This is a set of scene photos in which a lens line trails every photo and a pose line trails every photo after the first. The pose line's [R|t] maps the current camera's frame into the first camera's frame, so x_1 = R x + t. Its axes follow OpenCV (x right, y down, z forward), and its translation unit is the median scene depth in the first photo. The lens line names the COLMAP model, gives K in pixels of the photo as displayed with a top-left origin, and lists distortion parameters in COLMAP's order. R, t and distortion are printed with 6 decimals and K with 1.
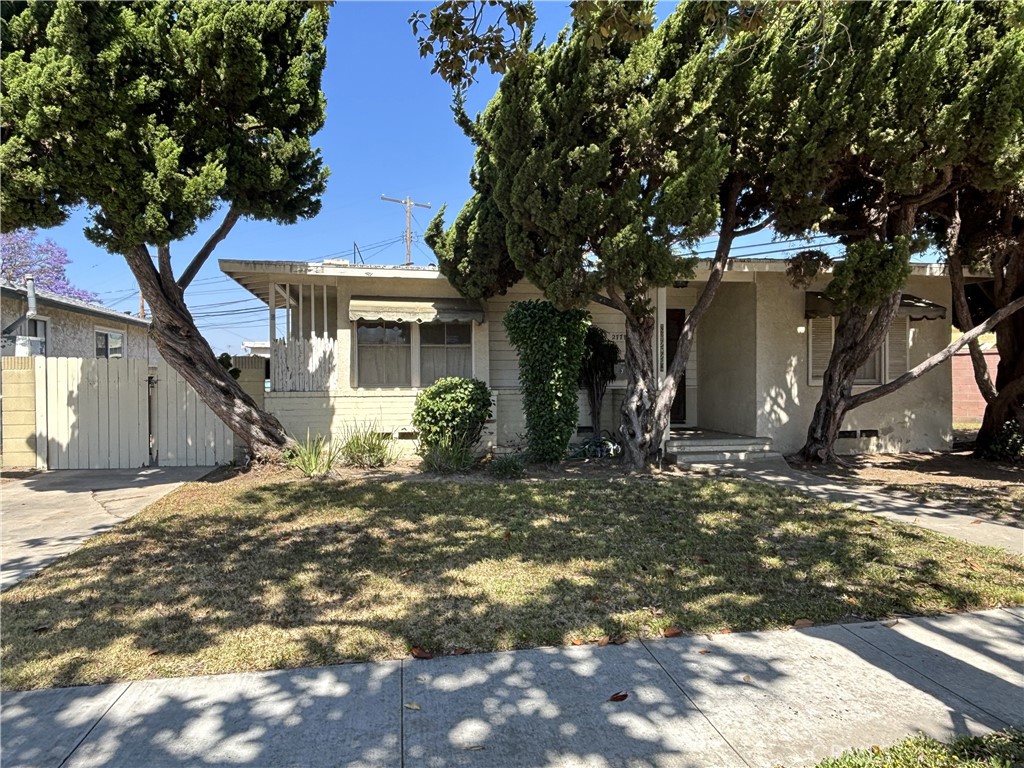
lens RADIAL K [[606.4, 0, 512.9], [0, 606.4, 386.4], [0, 0, 1]] dist [-0.001164, -0.003793]
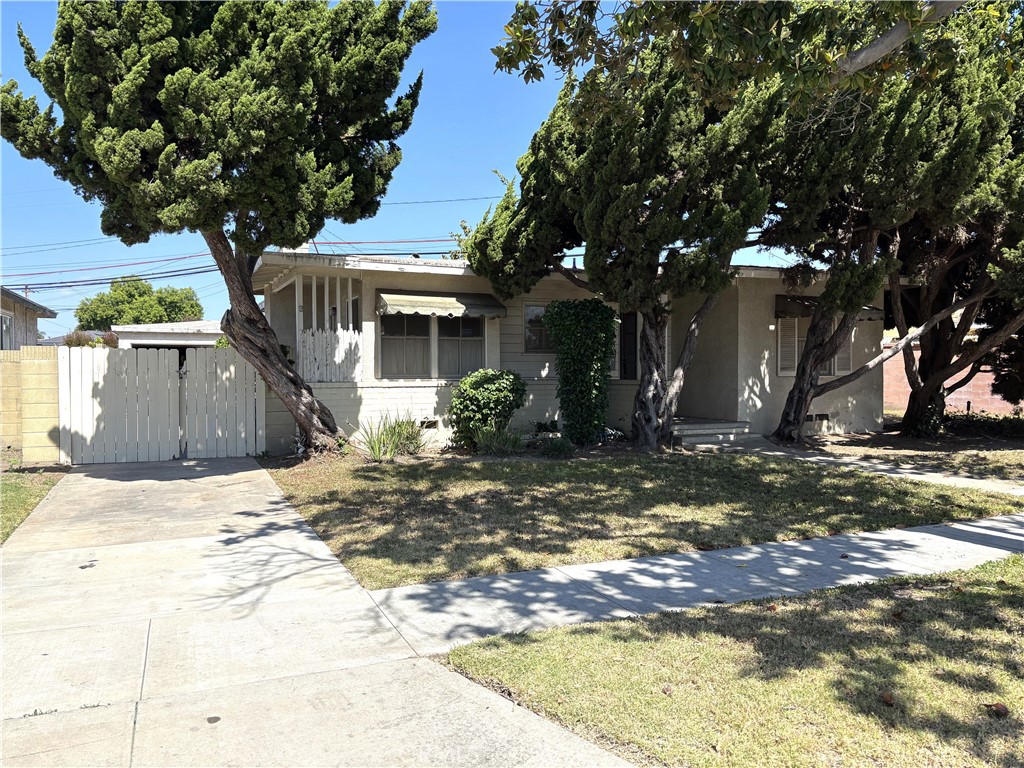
lens RADIAL K [[666.3, 0, 512.0], [0, 666.3, 384.0], [0, 0, 1]] dist [0.008361, 0.003962]
pose [[0.982055, -0.002988, 0.188571, -0.279657], [0.001149, 0.999951, 0.009861, 0.000663], [-0.188591, -0.009467, 0.982010, -0.171844]]
